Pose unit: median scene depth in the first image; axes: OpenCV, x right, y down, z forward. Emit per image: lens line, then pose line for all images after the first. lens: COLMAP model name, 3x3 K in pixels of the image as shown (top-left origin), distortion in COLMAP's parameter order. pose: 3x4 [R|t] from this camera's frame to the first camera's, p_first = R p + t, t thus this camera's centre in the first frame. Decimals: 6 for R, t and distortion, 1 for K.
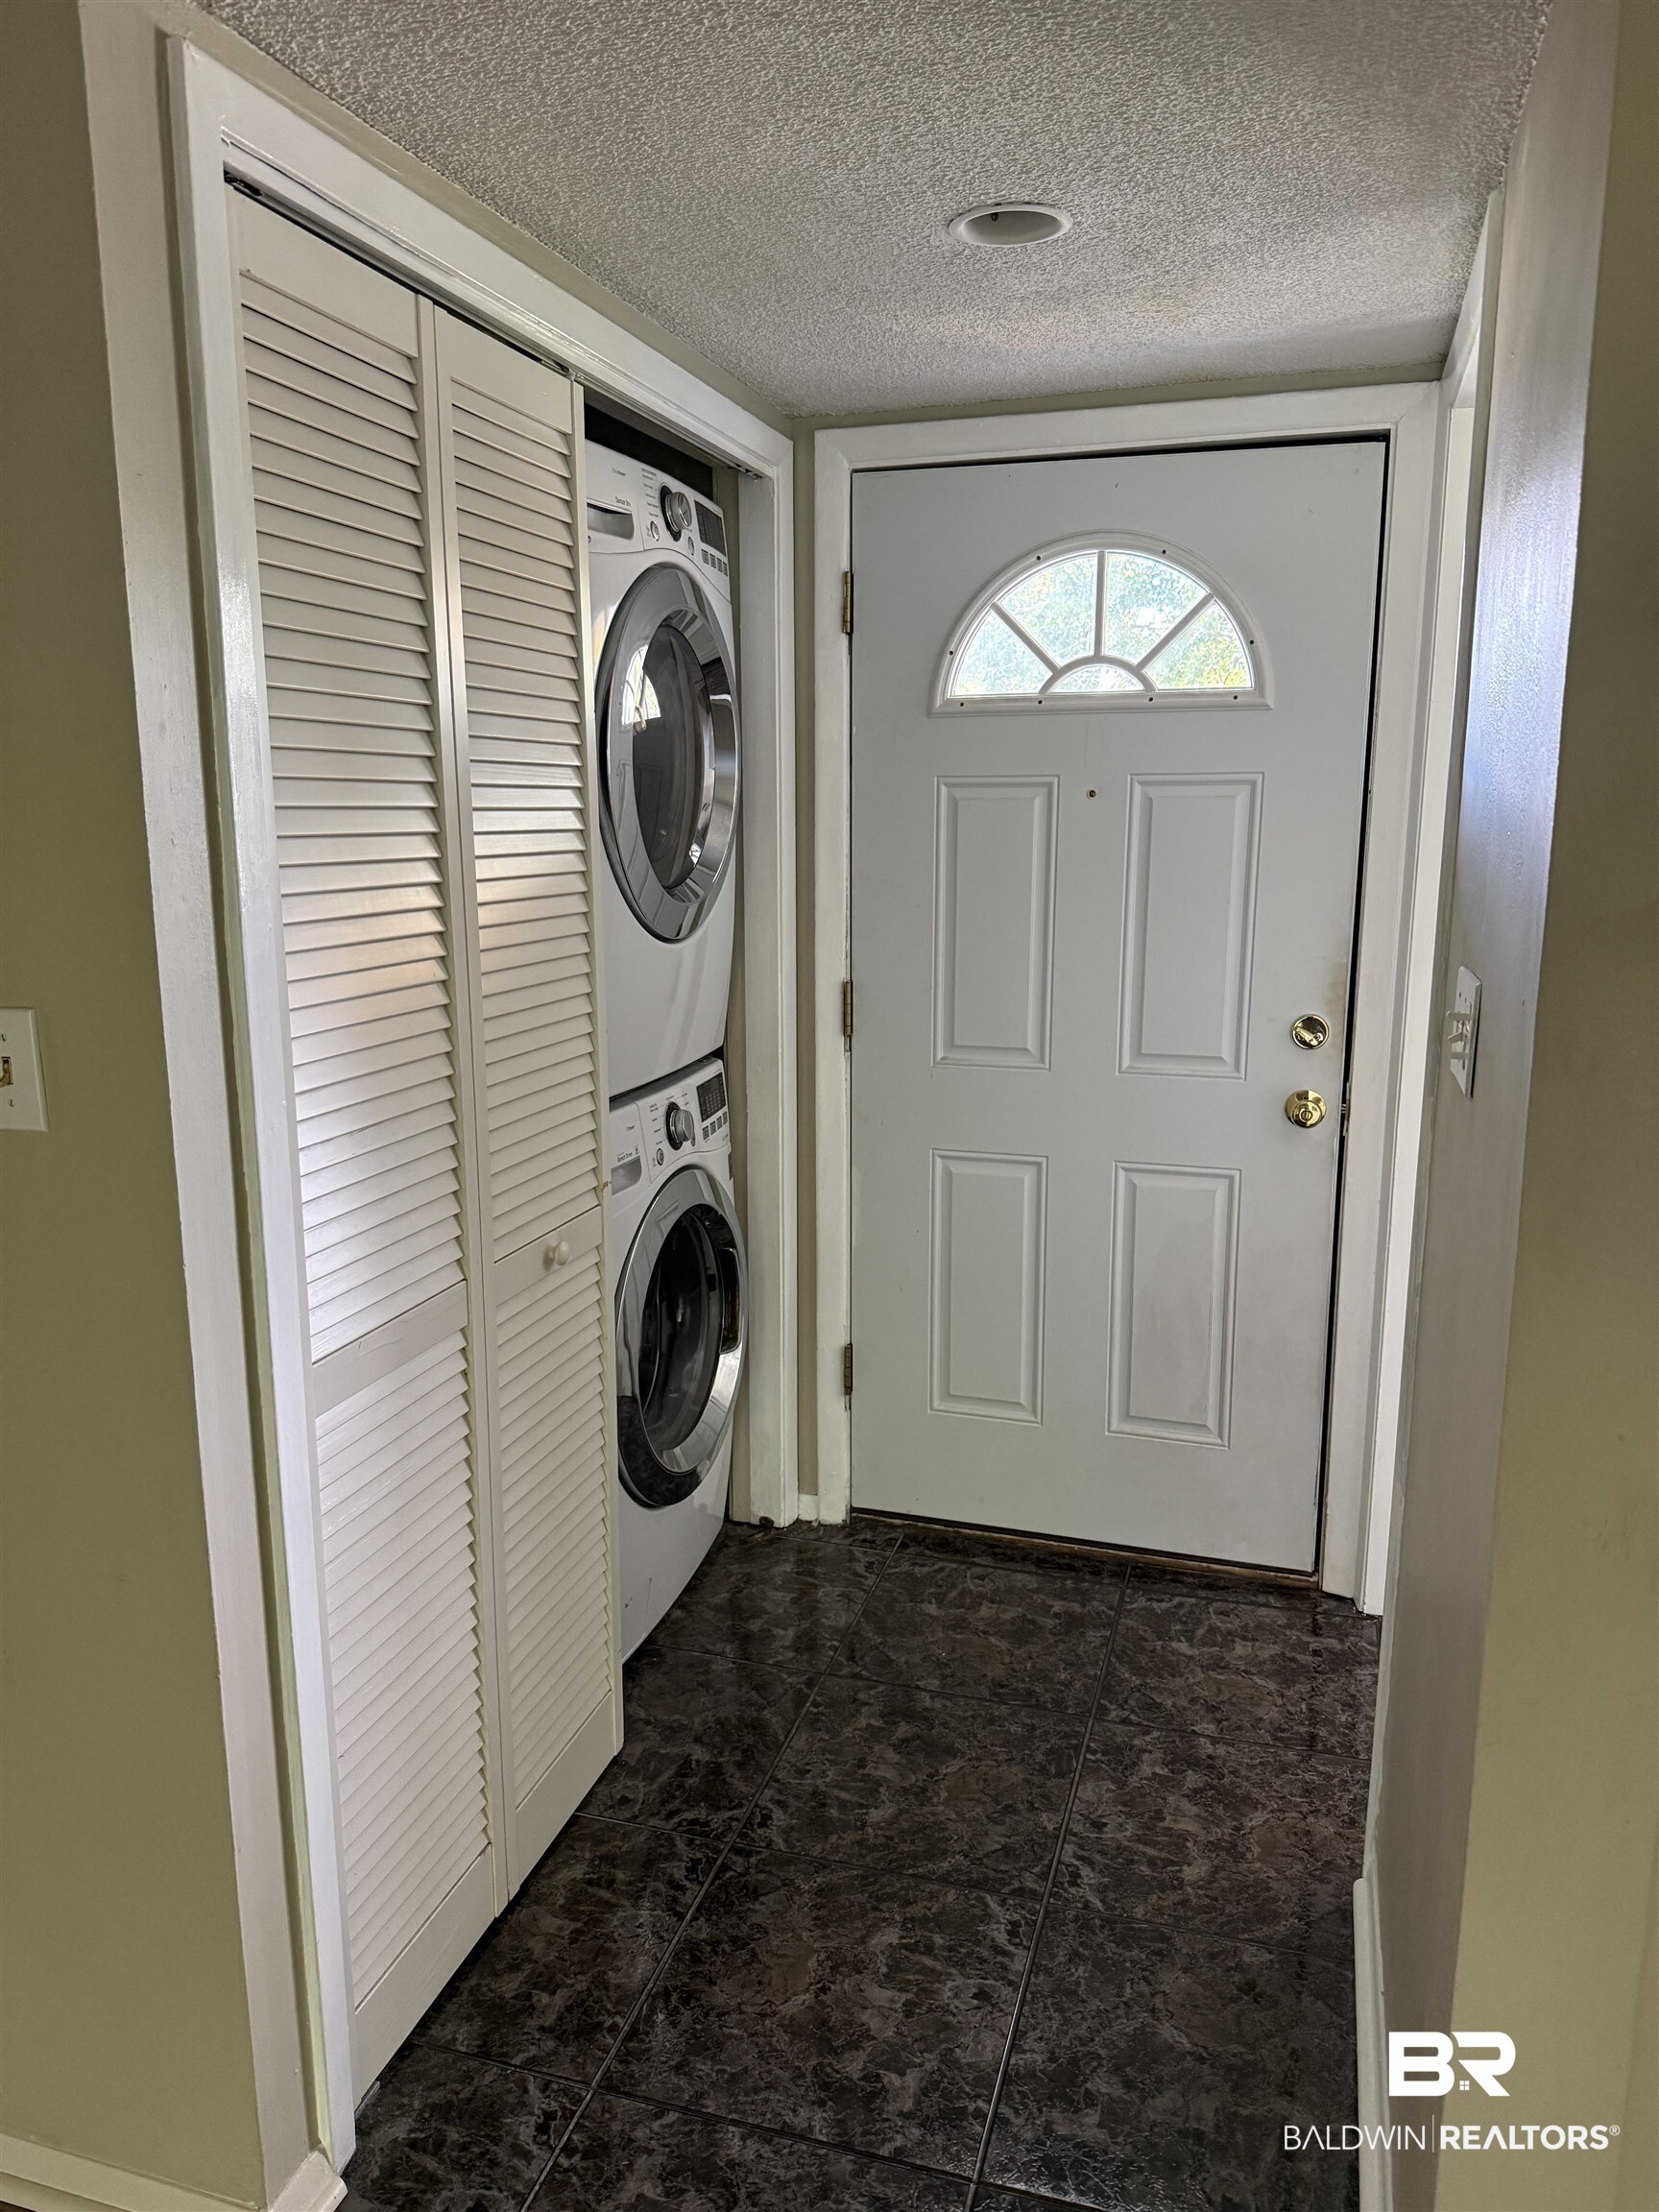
lens RADIAL K [[1564.3, 0, 830.7], [0, 1564.3, 1097.6], [0, 0, 1]] dist [0.040409, -0.053702]
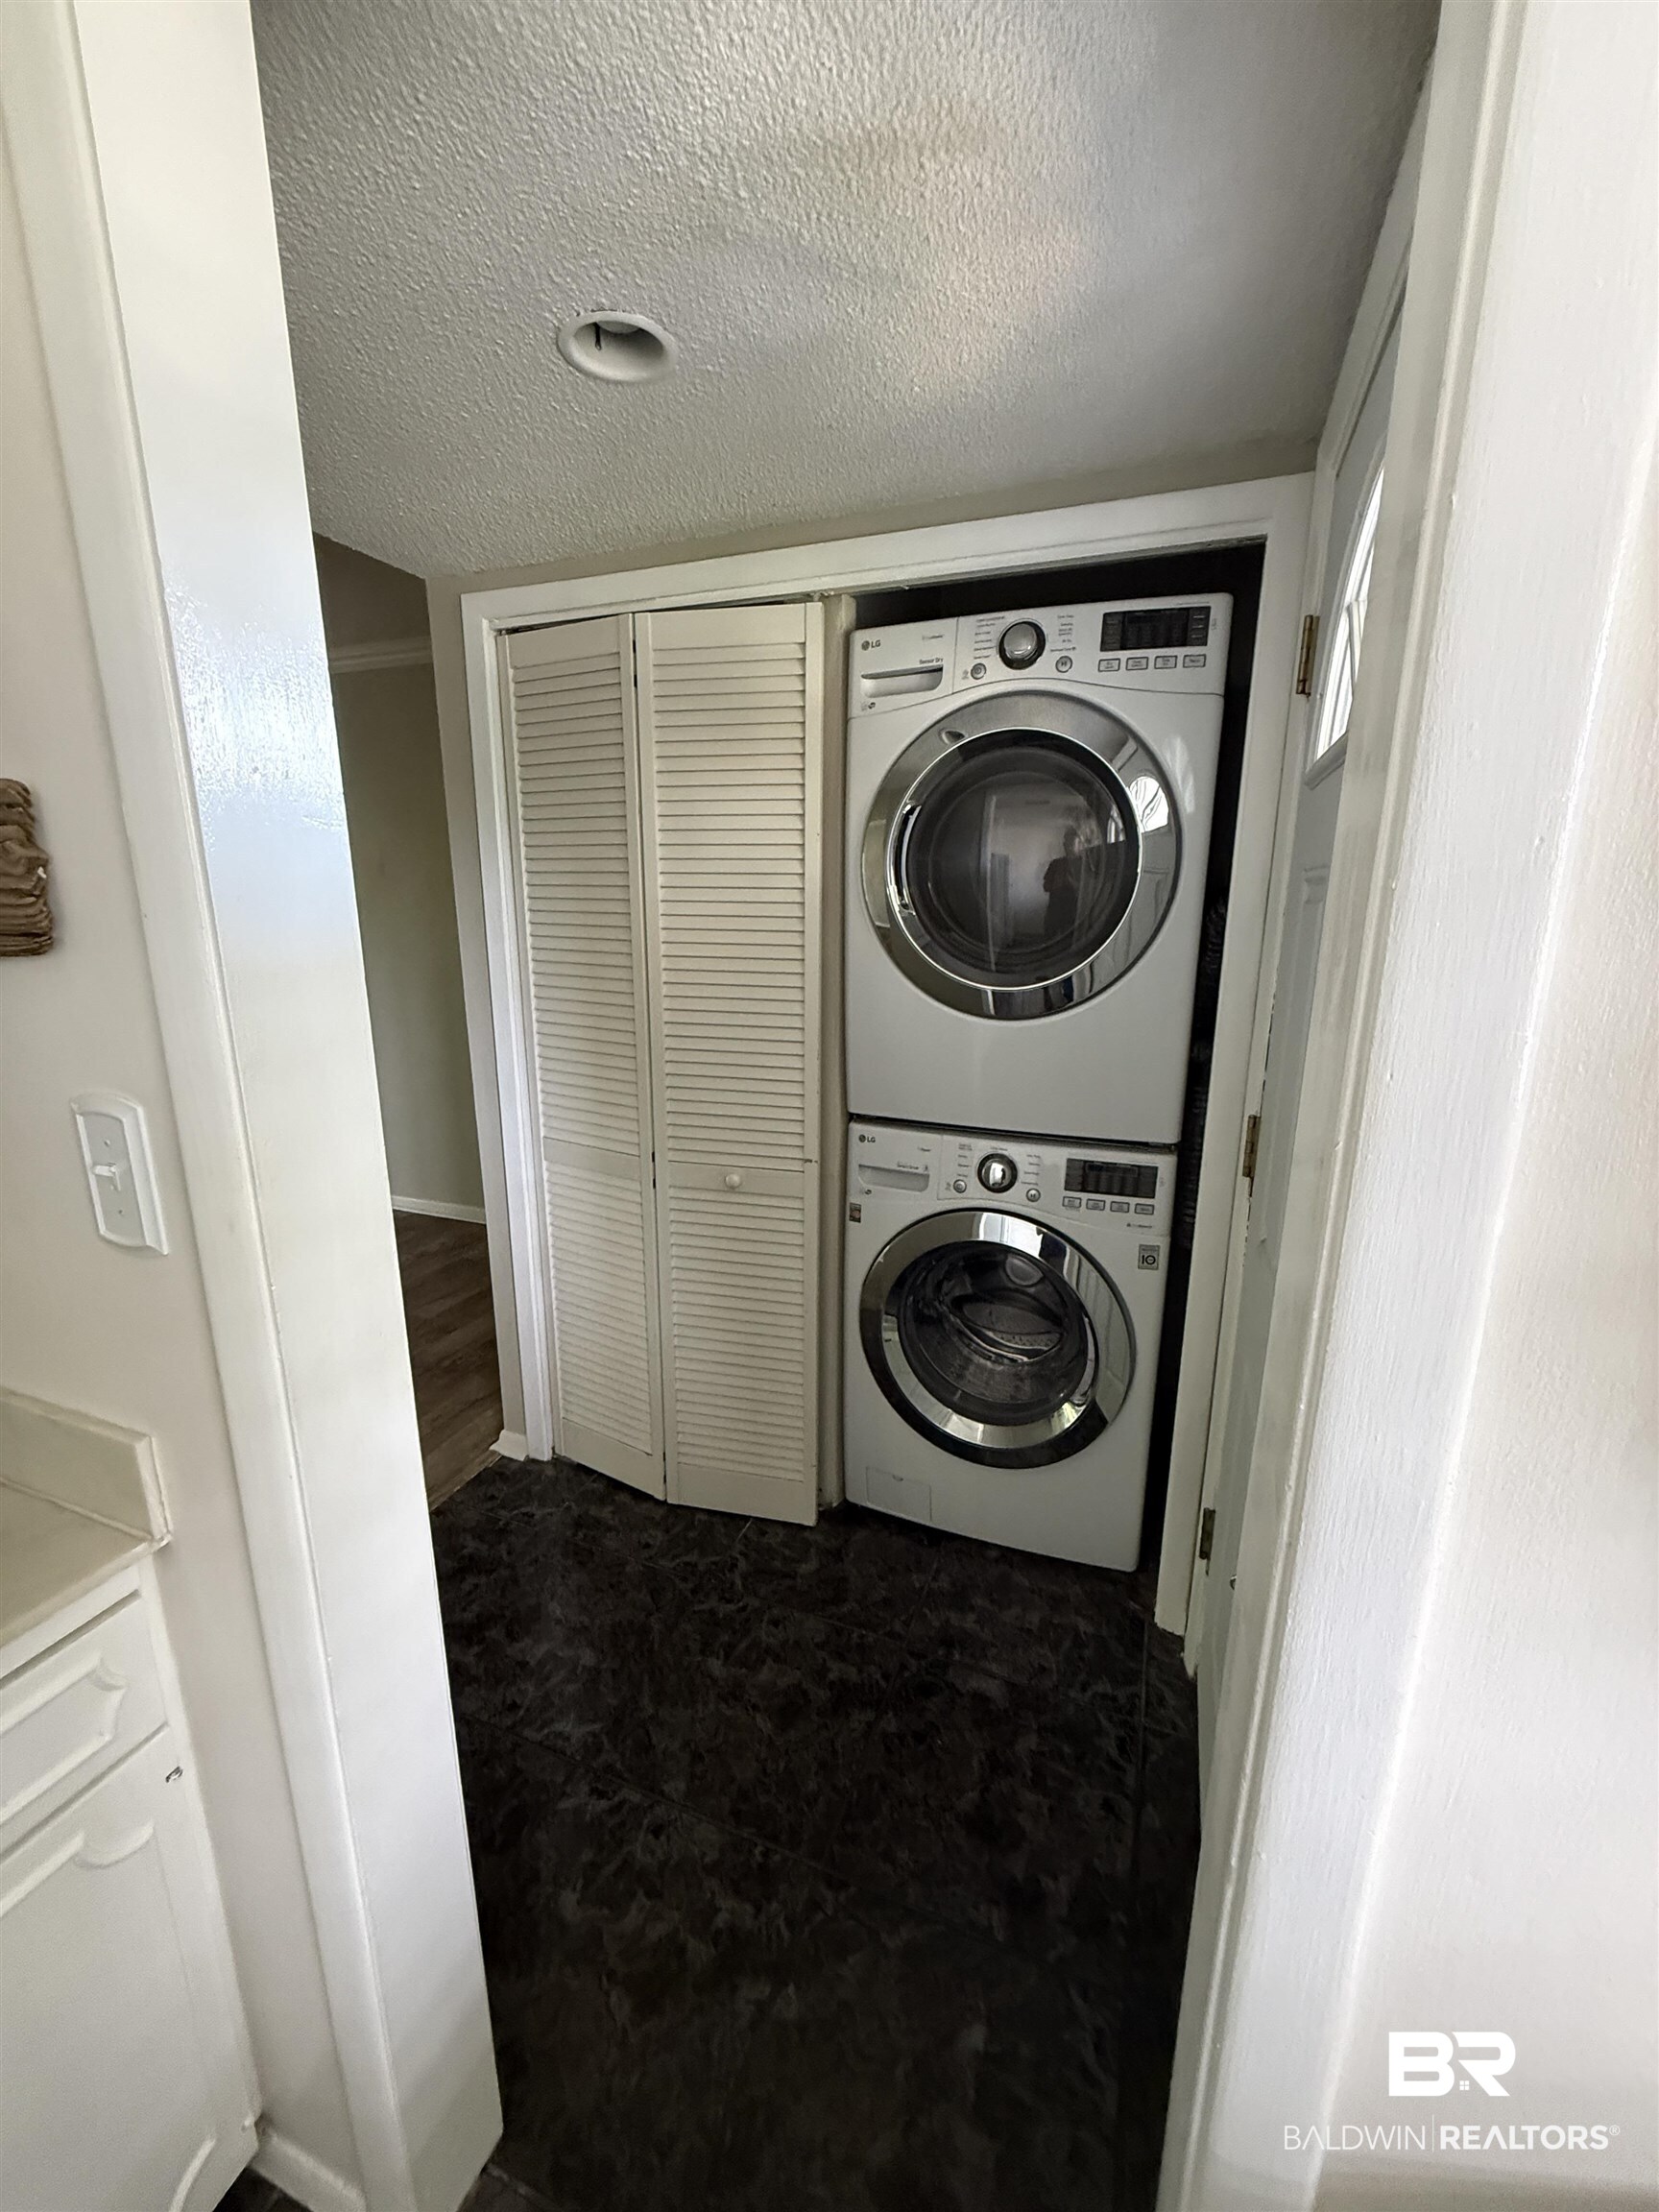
lens RADIAL K [[883.5, 0, 822.6], [0, 883.5, 1097.1], [0, 0, 1]] dist [0.001325, -0.000301]
pose [[-0.072302, 0.228114, -0.970946, 0.560540], [-0.197575, 0.950927, 0.238123, -0.173864], [0.977618, 0.209051, -0.023684, 0.880887]]
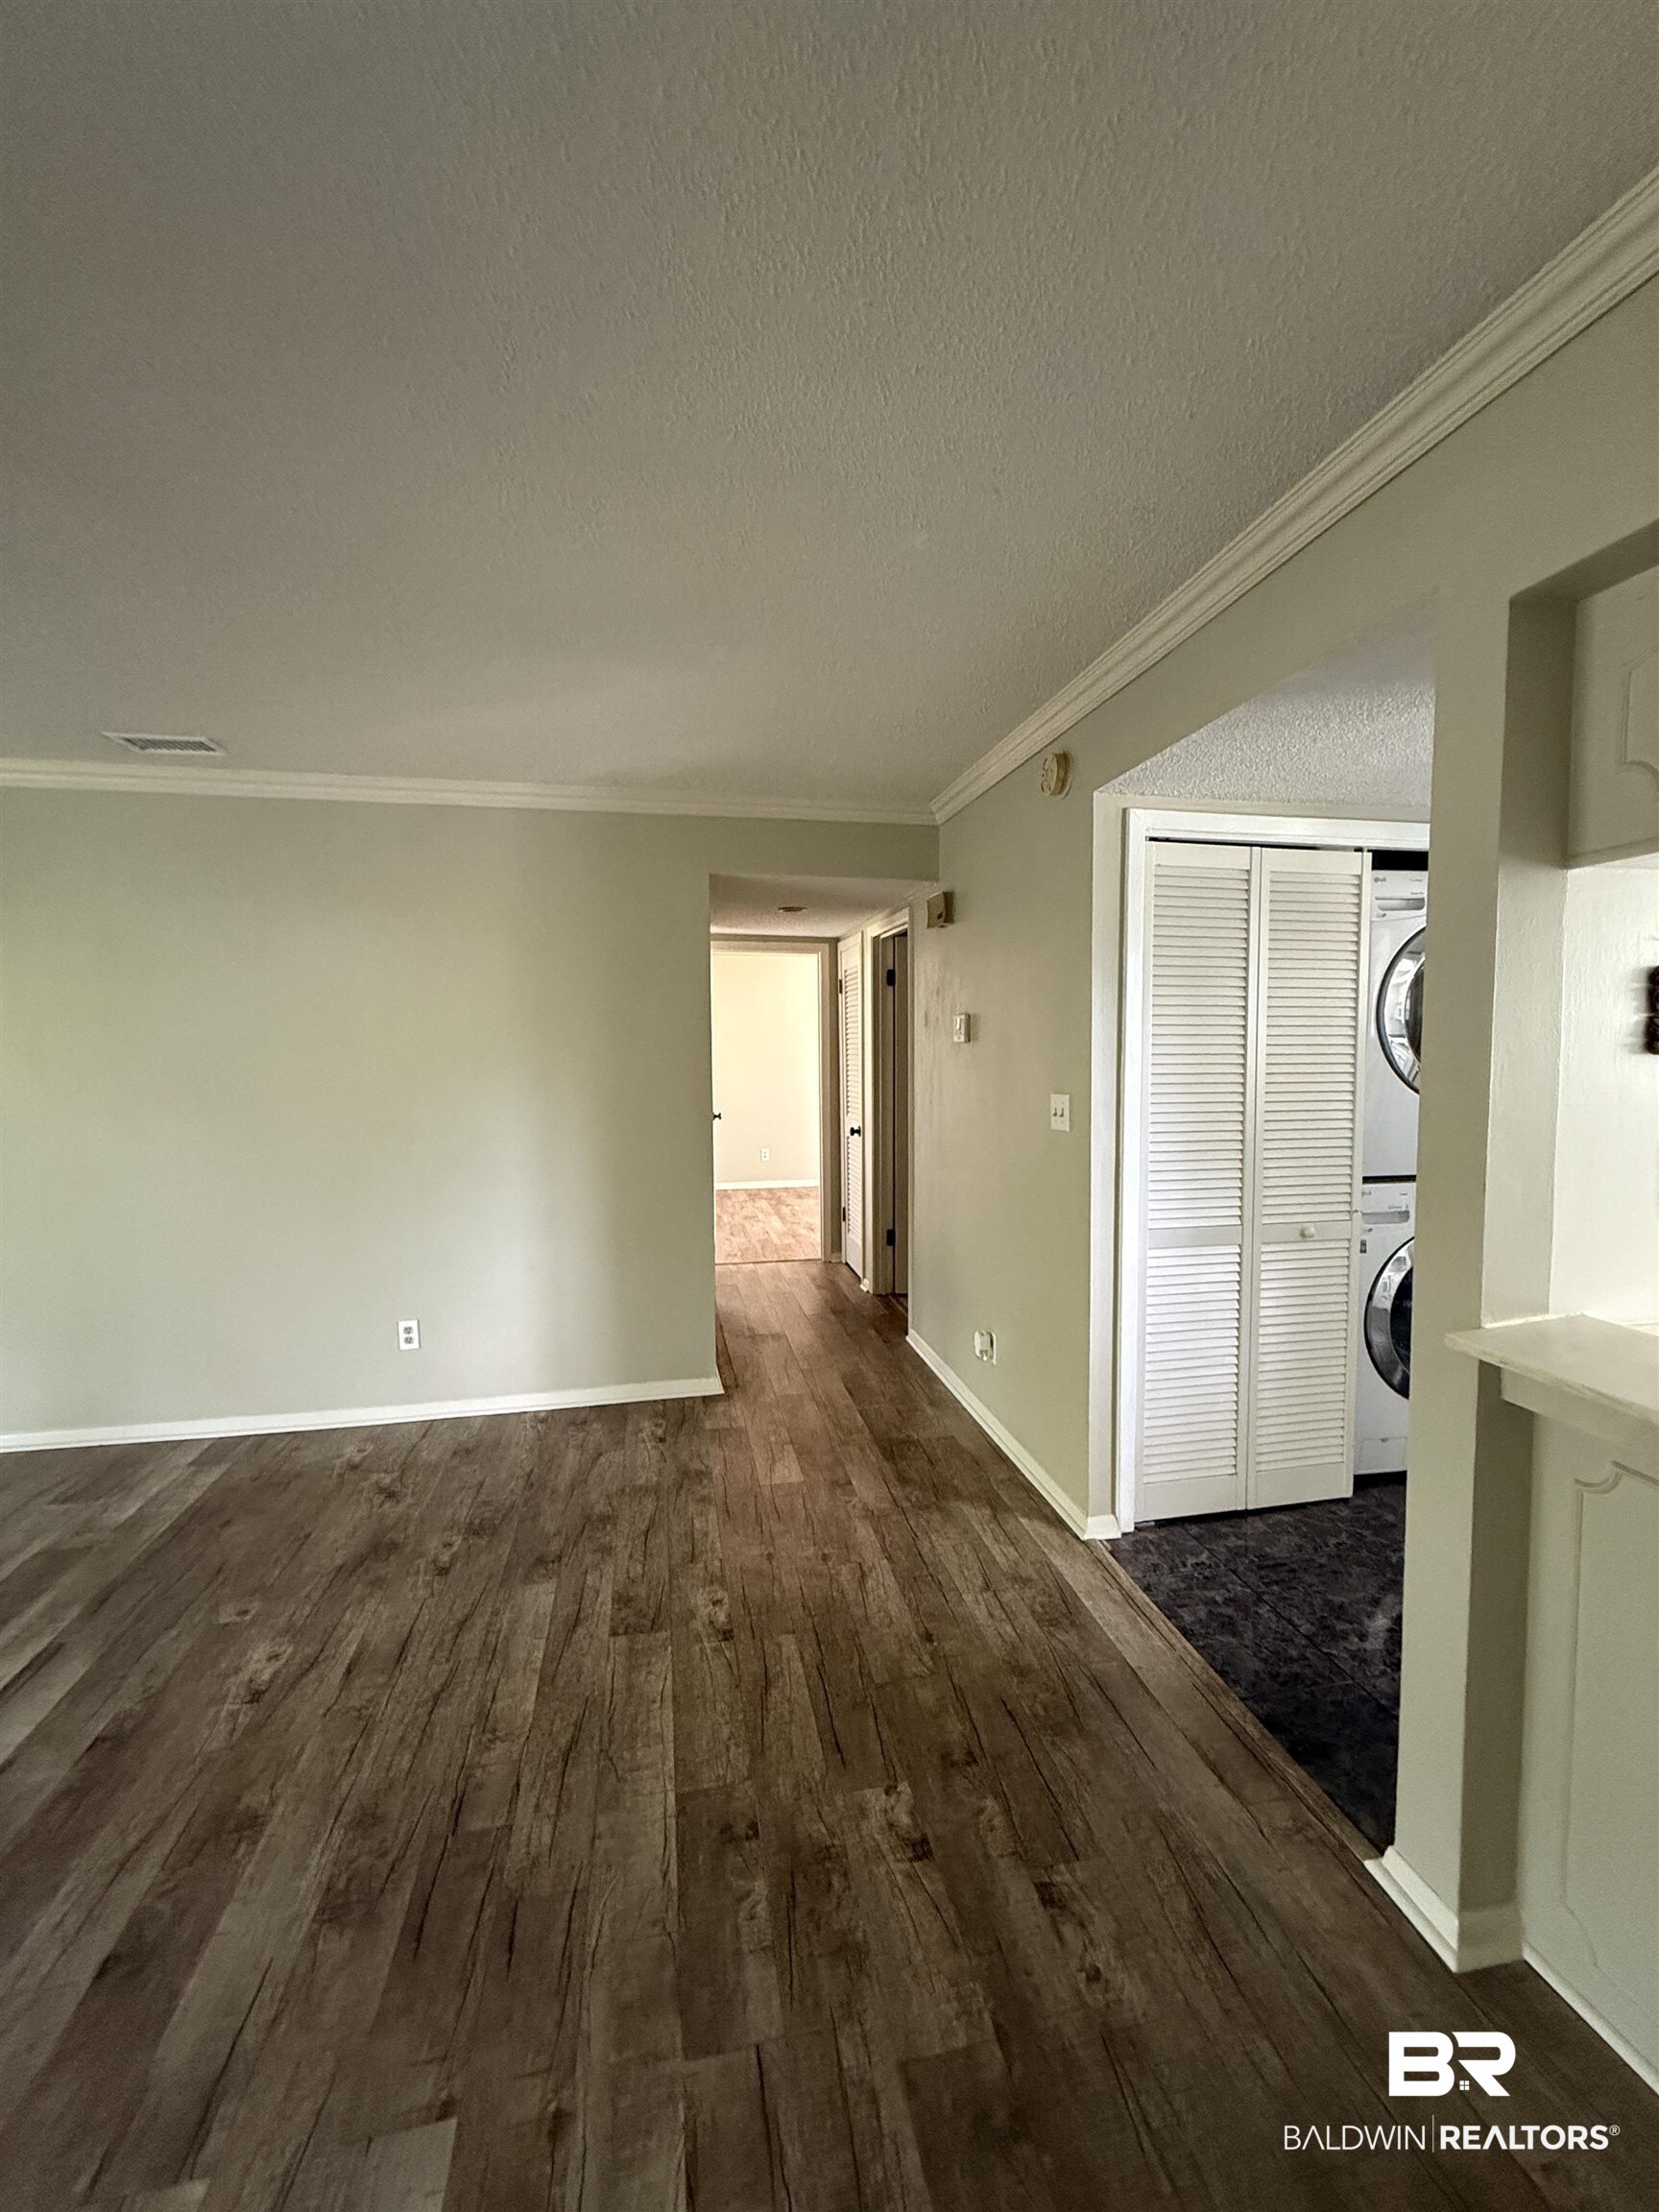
lens RADIAL K [[883.5, 0, 830.5], [0, 883.5, 1103.2], [0, 0, 1]] dist [0.001325, -0.000301]
pose [[0.474866, 0.052905, -0.878467, 0.482912], [-0.161632, 0.986455, -0.027964, 0.051897], [0.865088, 0.155268, 0.476985, -0.176796]]
